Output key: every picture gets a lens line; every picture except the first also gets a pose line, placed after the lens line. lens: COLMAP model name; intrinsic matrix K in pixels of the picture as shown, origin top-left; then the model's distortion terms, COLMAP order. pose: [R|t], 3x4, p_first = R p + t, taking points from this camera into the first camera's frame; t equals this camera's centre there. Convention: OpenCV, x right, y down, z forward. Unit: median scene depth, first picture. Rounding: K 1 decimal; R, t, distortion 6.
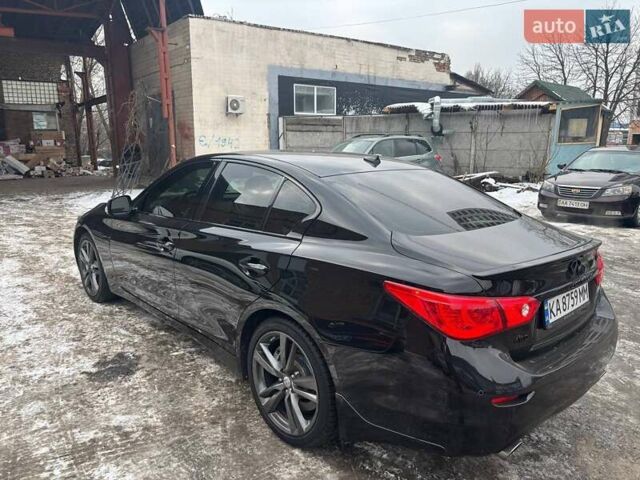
lens RADIAL K [[481.5, 0, 321.5], [0, 481.5, 246.3], [0, 0, 1]] dist [0.045761, -0.043148]
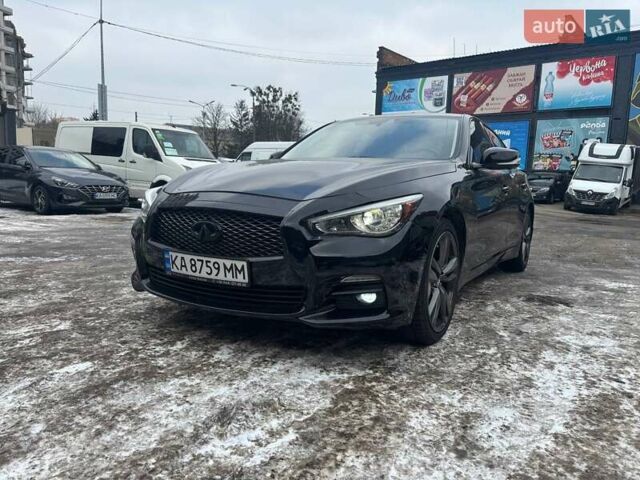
lens RADIAL K [[481.5, 0, 321.5], [0, 481.5, 246.3], [0, 0, 1]] dist [0.045761, -0.043148]
pose [[-0.278447, -0.143263, 0.949707, -0.273715], [0.175879, 0.964487, 0.197058, -0.036906], [-0.944211, 0.221903, -0.243362, 0.357514]]
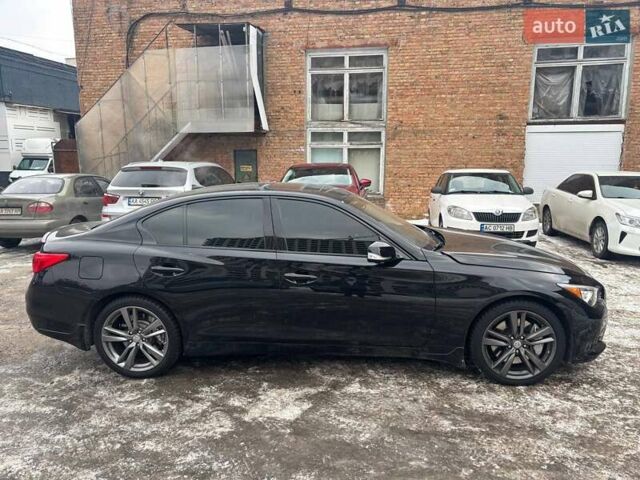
lens RADIAL K [[481.5, 0, 321.5], [0, 481.5, 246.3], [0, 0, 1]] dist [0.045761, -0.043148]
pose [[-0.736948, 0.114413, -0.666196, 0.155014], [-0.150343, 0.933140, 0.326568, -0.103723], [0.659018, 0.340821, -0.670474, 0.432175]]
